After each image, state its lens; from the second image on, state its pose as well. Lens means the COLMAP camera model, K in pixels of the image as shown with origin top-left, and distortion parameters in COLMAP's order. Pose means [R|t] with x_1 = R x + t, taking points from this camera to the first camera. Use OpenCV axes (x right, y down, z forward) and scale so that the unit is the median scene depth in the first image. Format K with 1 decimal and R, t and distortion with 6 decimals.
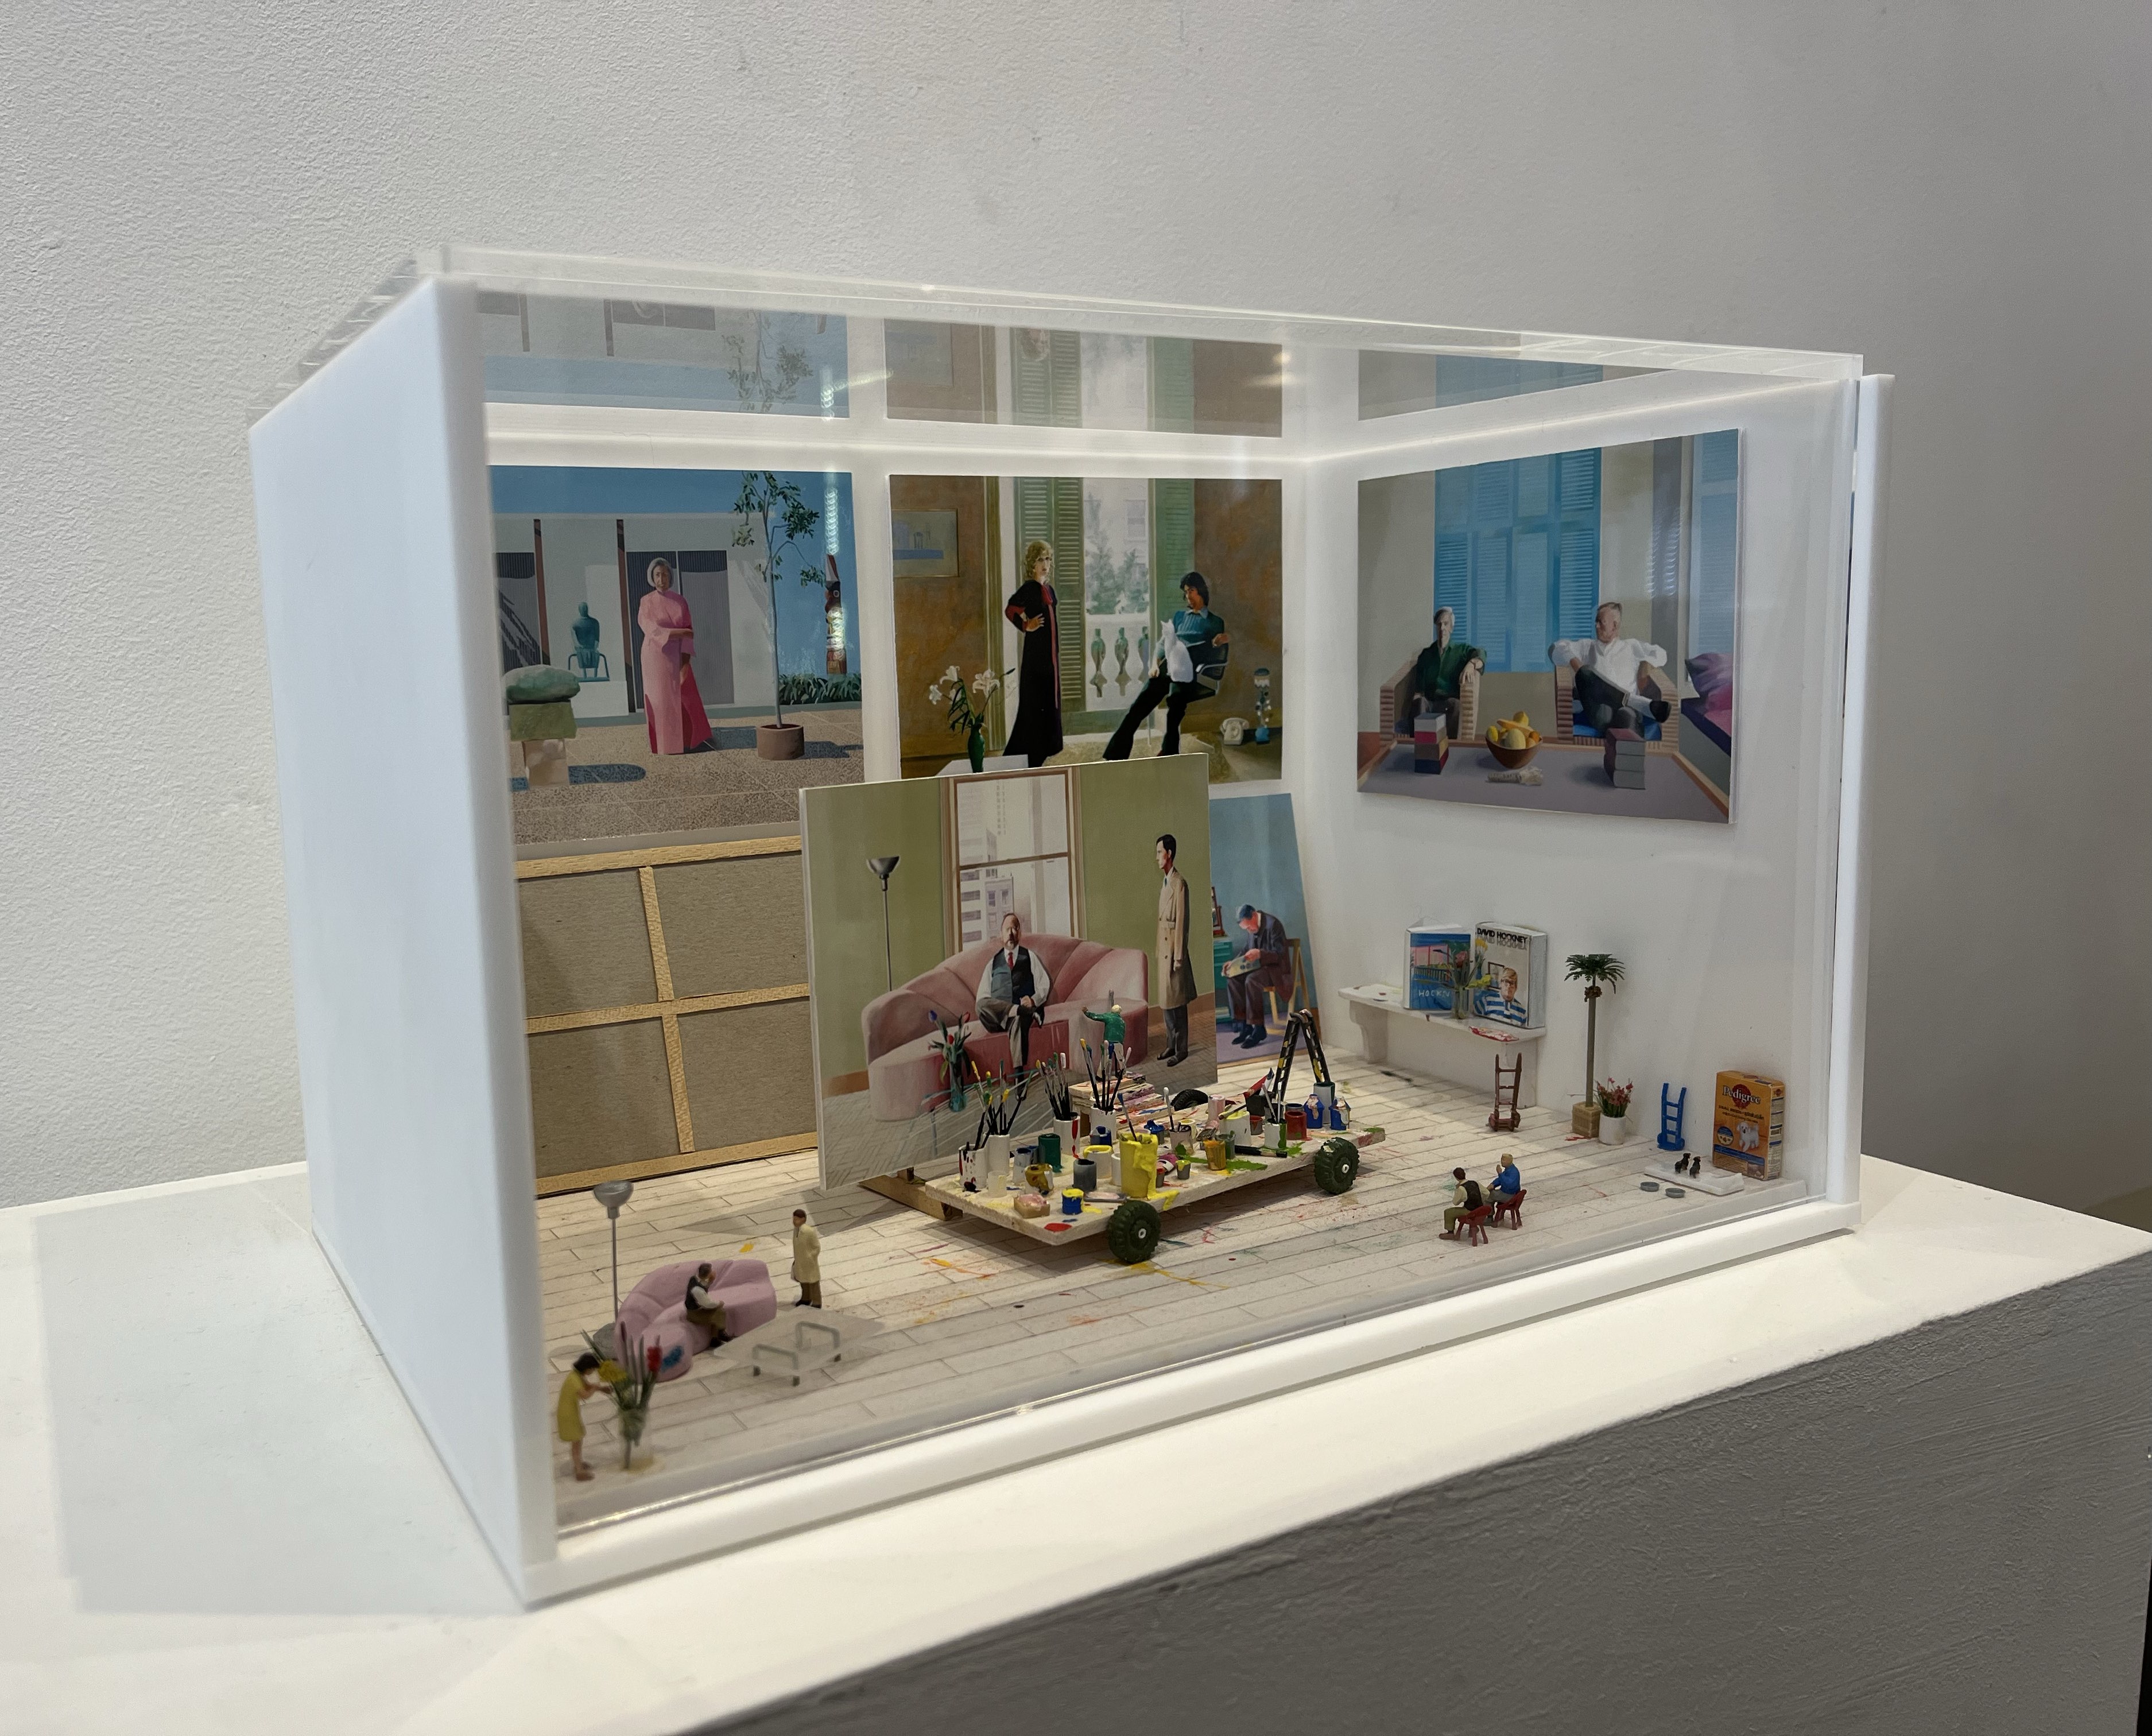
lens RADIAL K [[1820.1, 0, 1056.9], [0, 1820.1, 879.5], [0, 0, 1]] dist [0.065221, -0.045412]
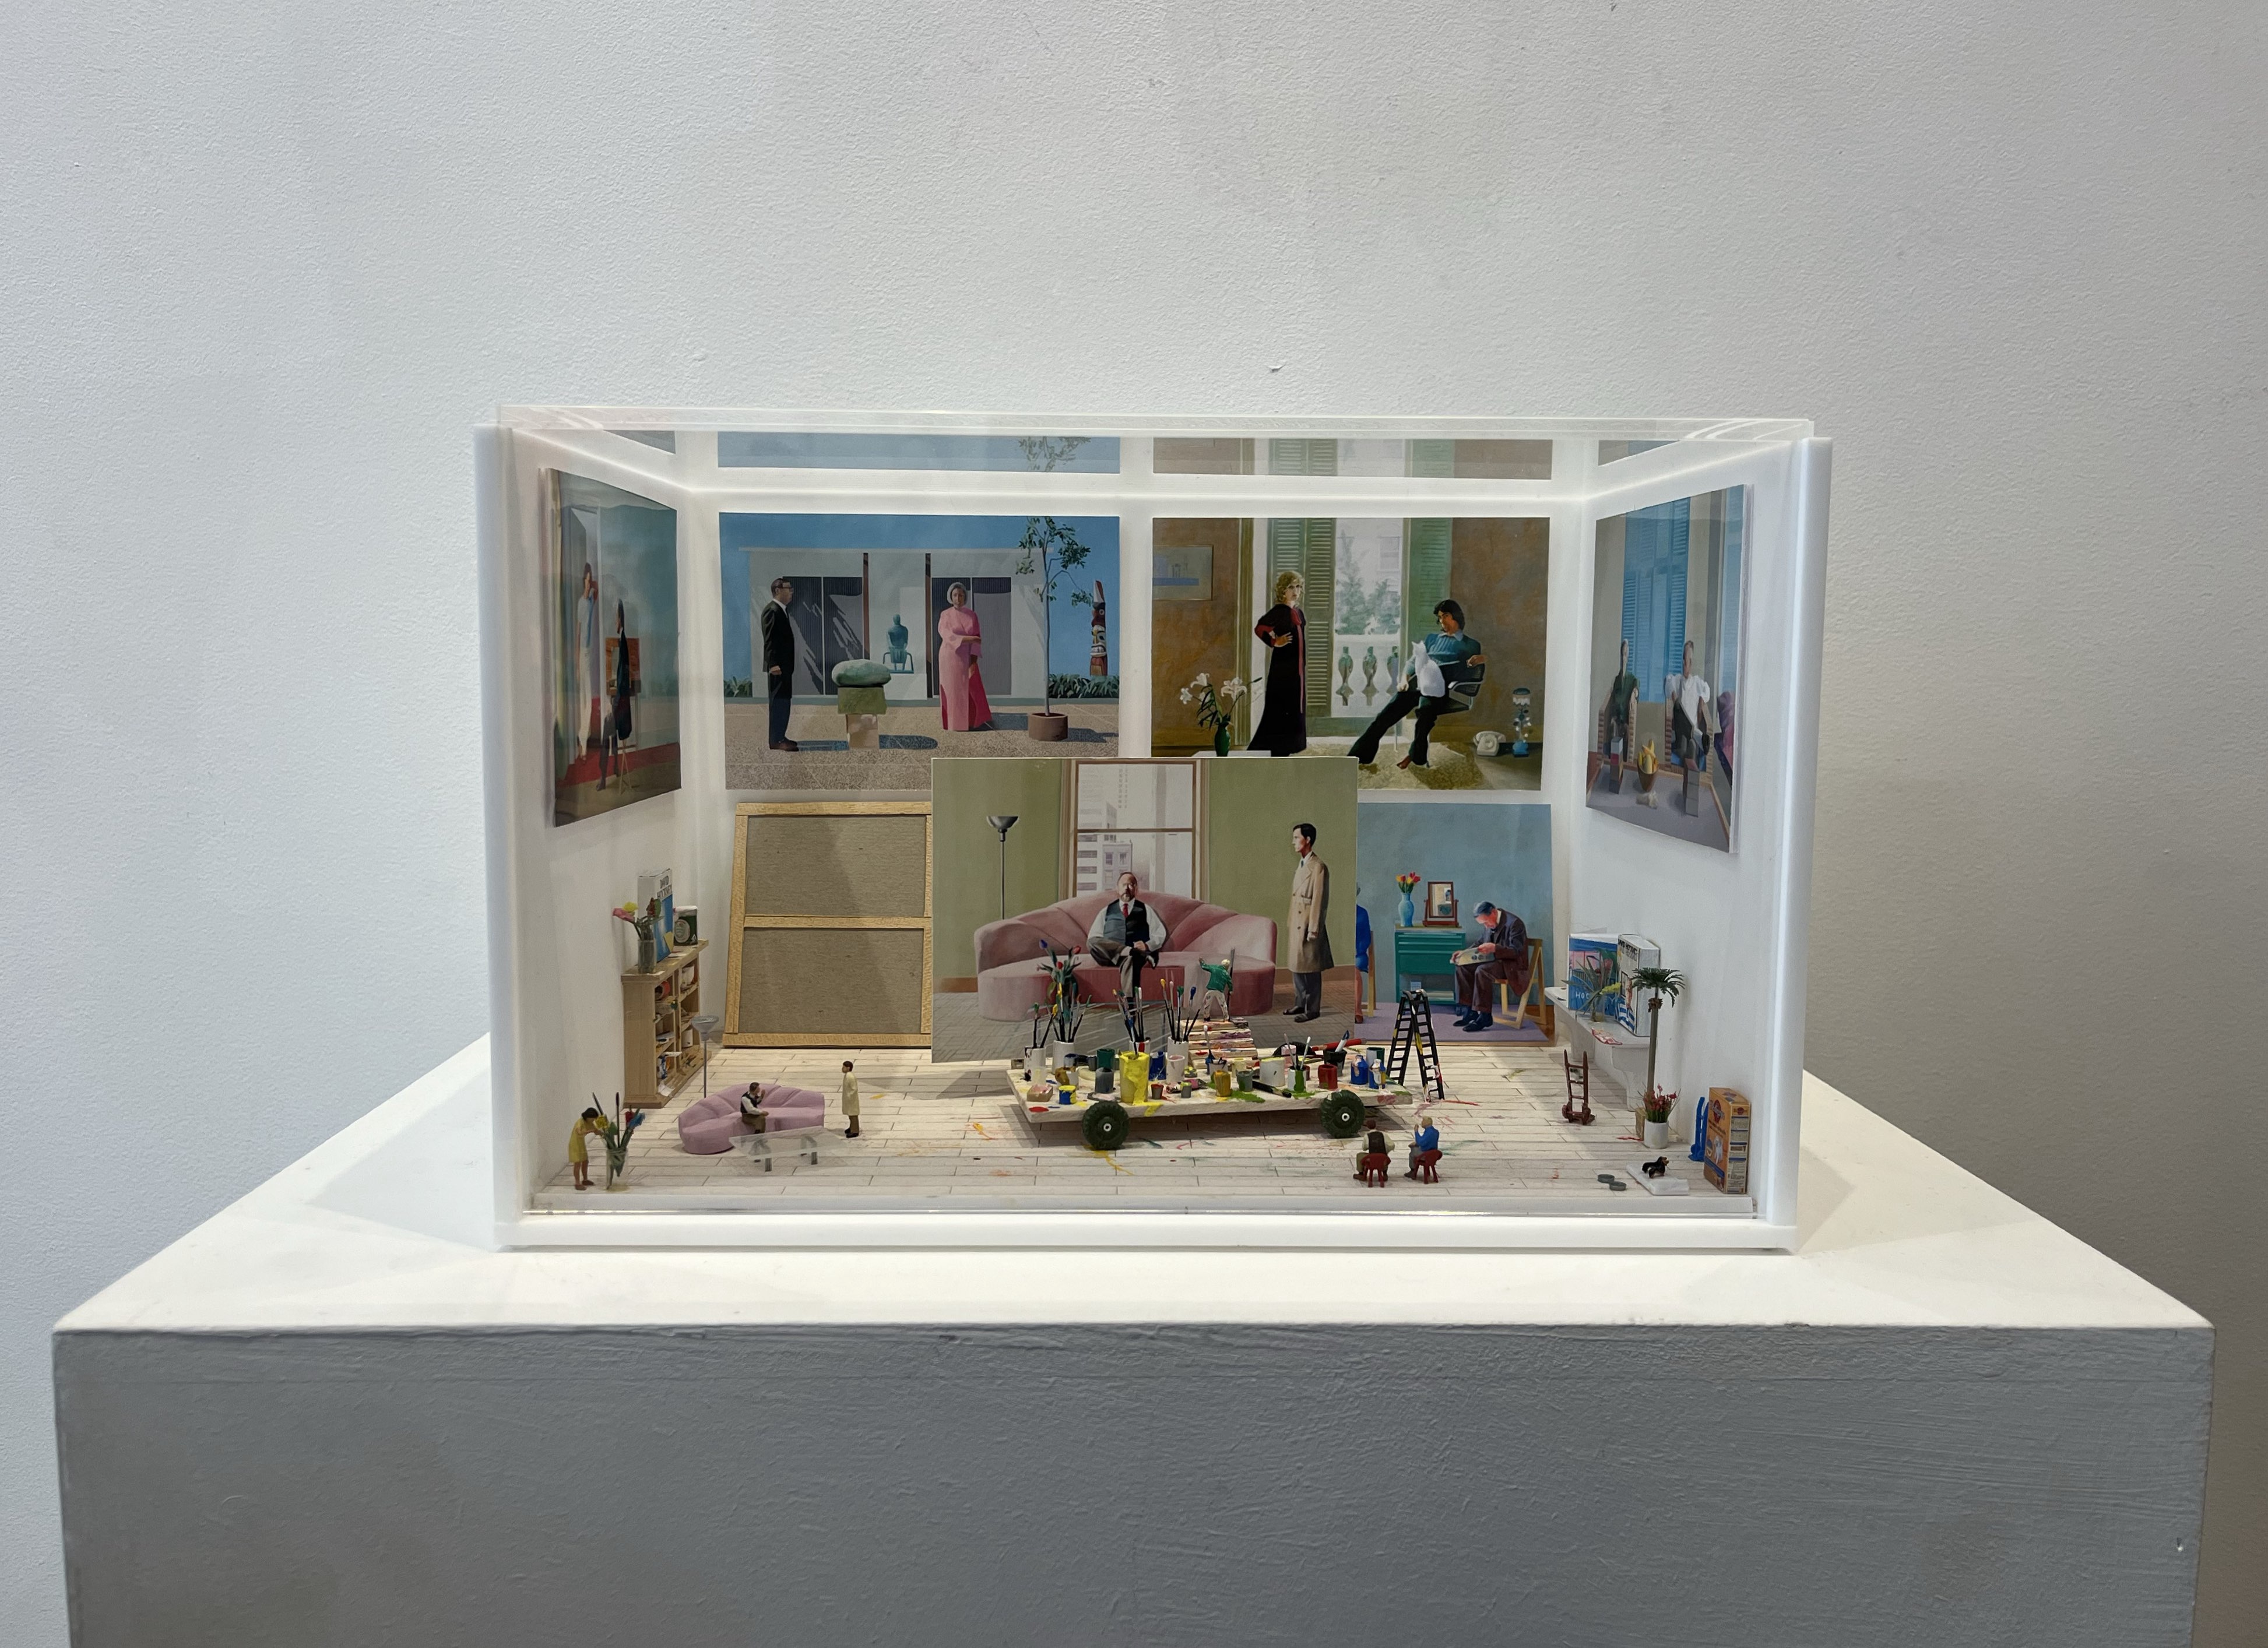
lens RADIAL K [[1873.4, 0, 1155.7], [0, 1873.4, 803.9], [0, 0, 1]] dist [0.060251, -0.004291]
pose [[0.872436, 0.076737, -0.482666, 0.560690], [-0.096761, 0.995168, -0.016681, -0.007740], [0.479053, 0.061257, 0.875646, -0.105168]]
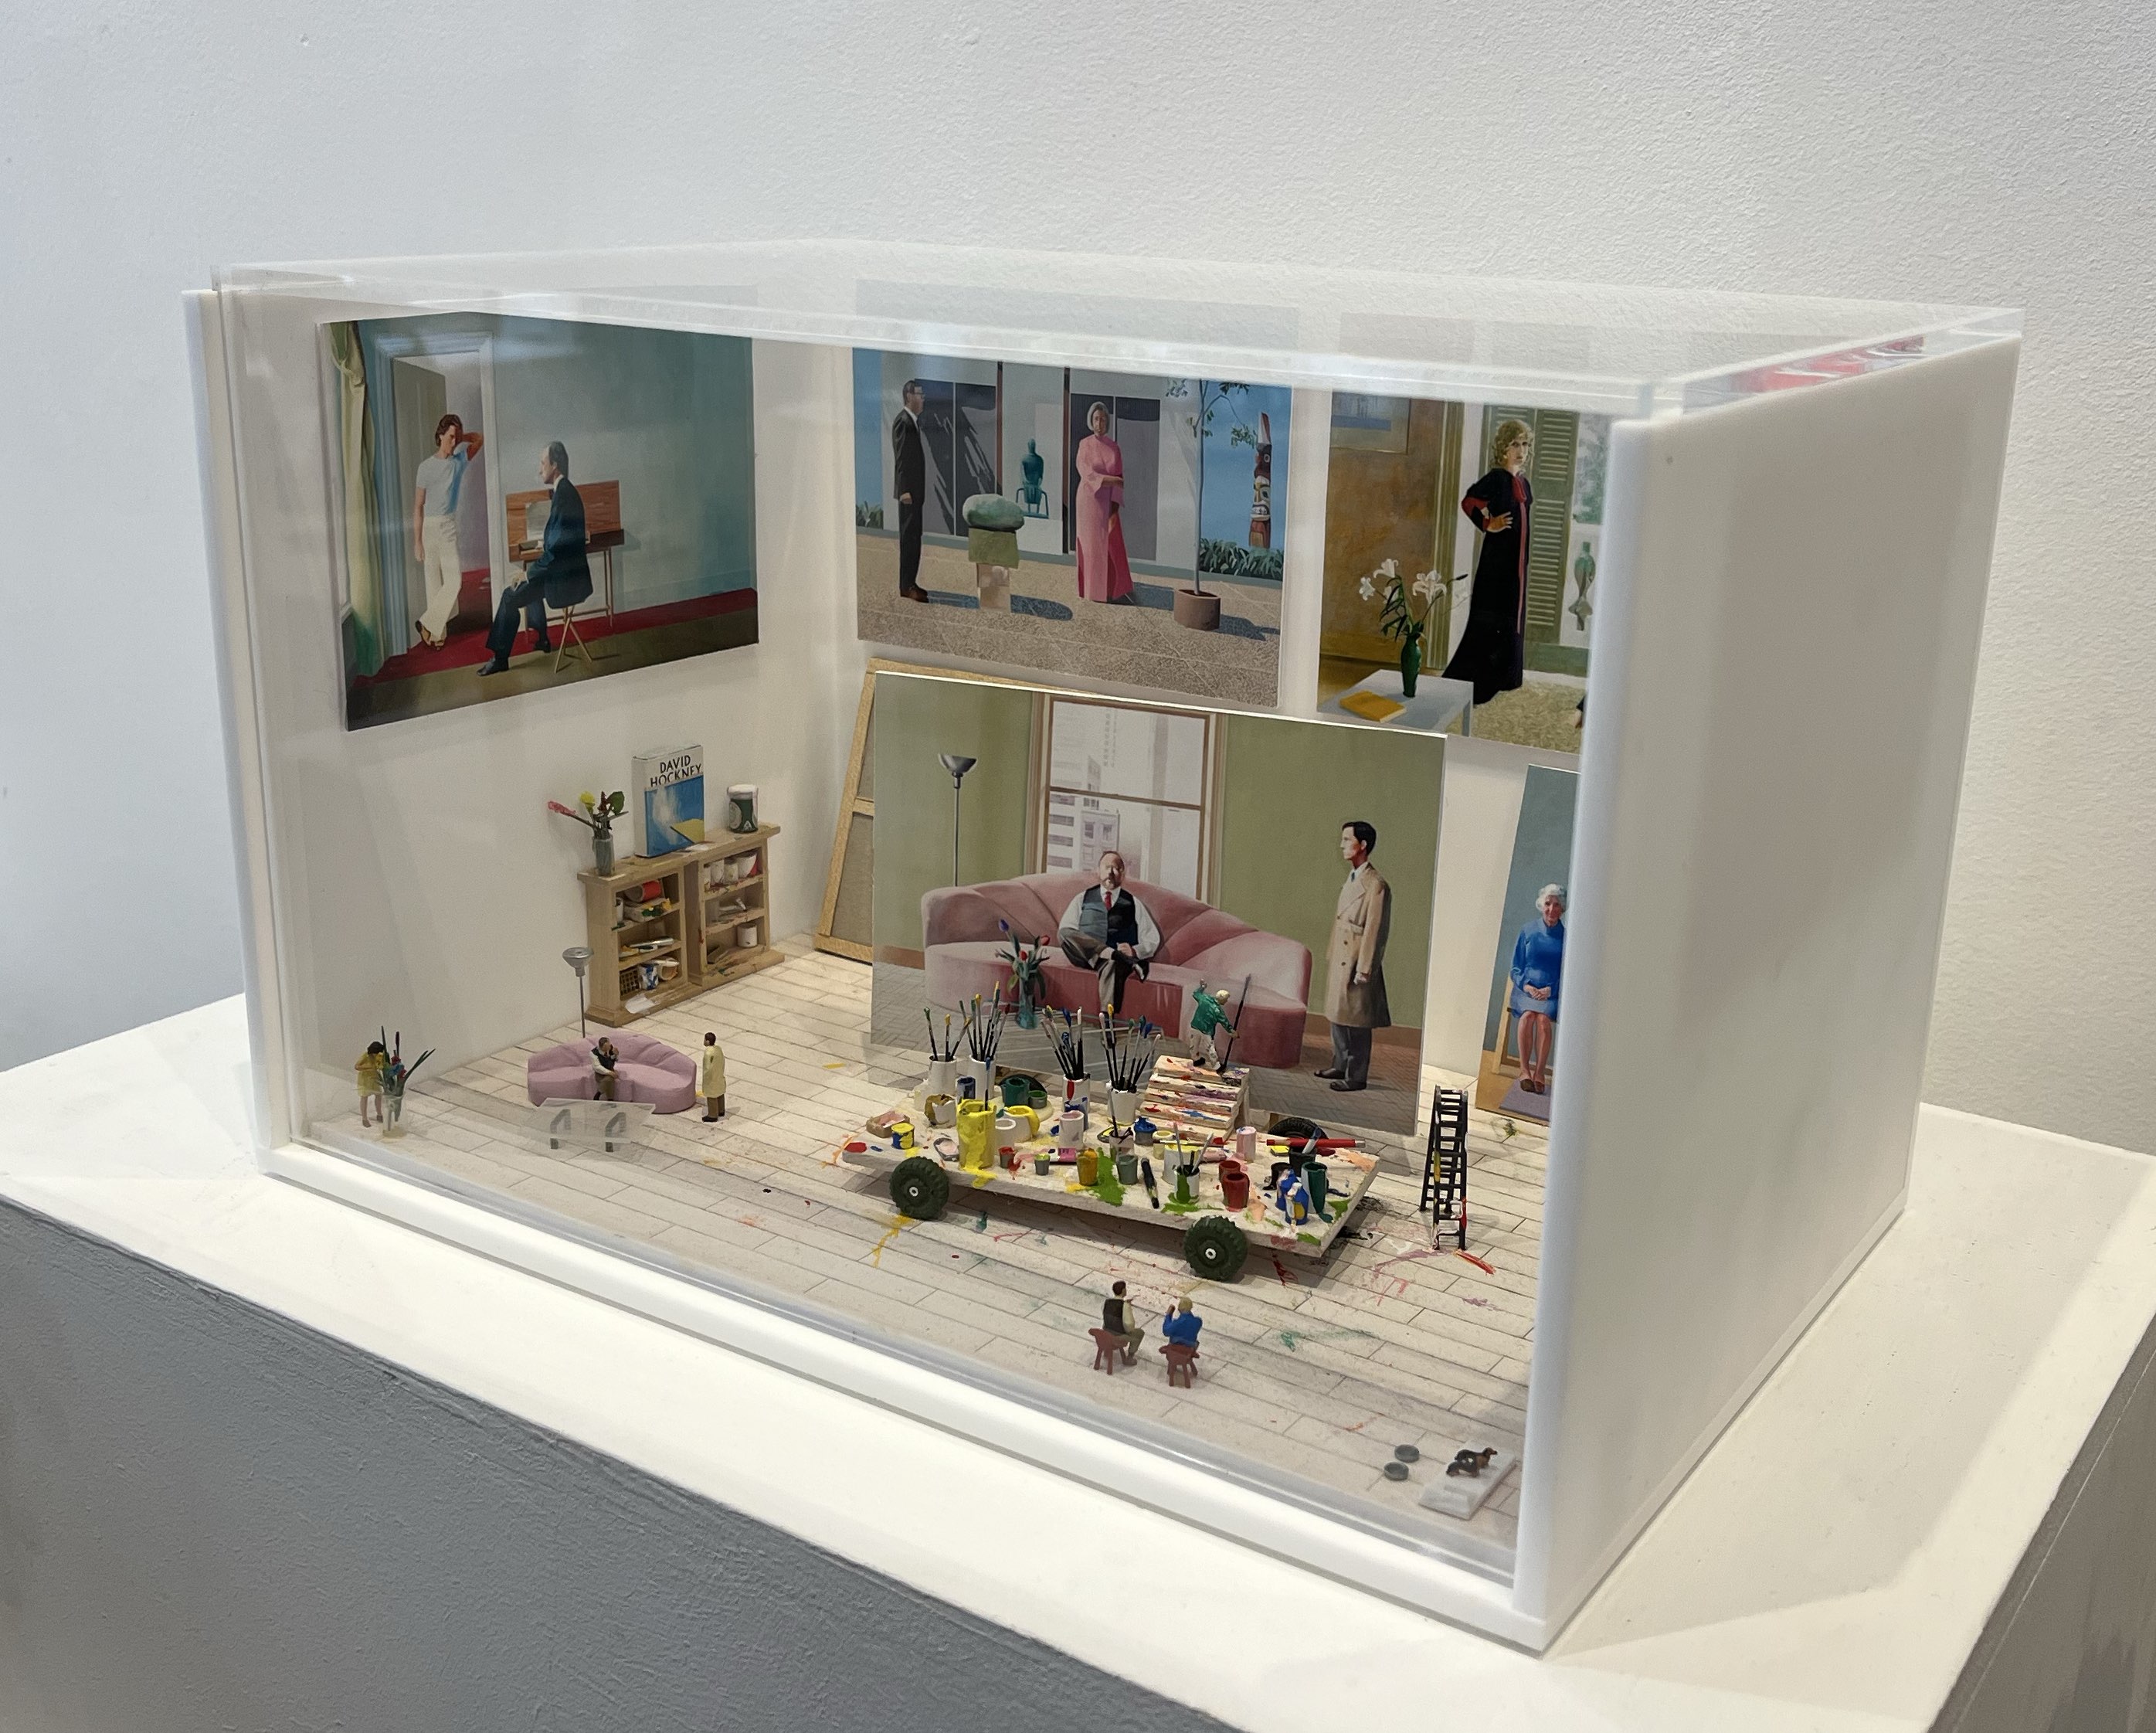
lens RADIAL K [[2490.5, 0, 1084.9], [0, 2490.5, 888.4], [0, 0, 1]] dist [0.119875, 0.000000]
pose [[0.423619, 0.305328, -0.852832, 0.976352], [-0.154664, 0.952036, 0.264021, -0.273794], [0.892539, 0.020058, 0.450523, 0.387511]]
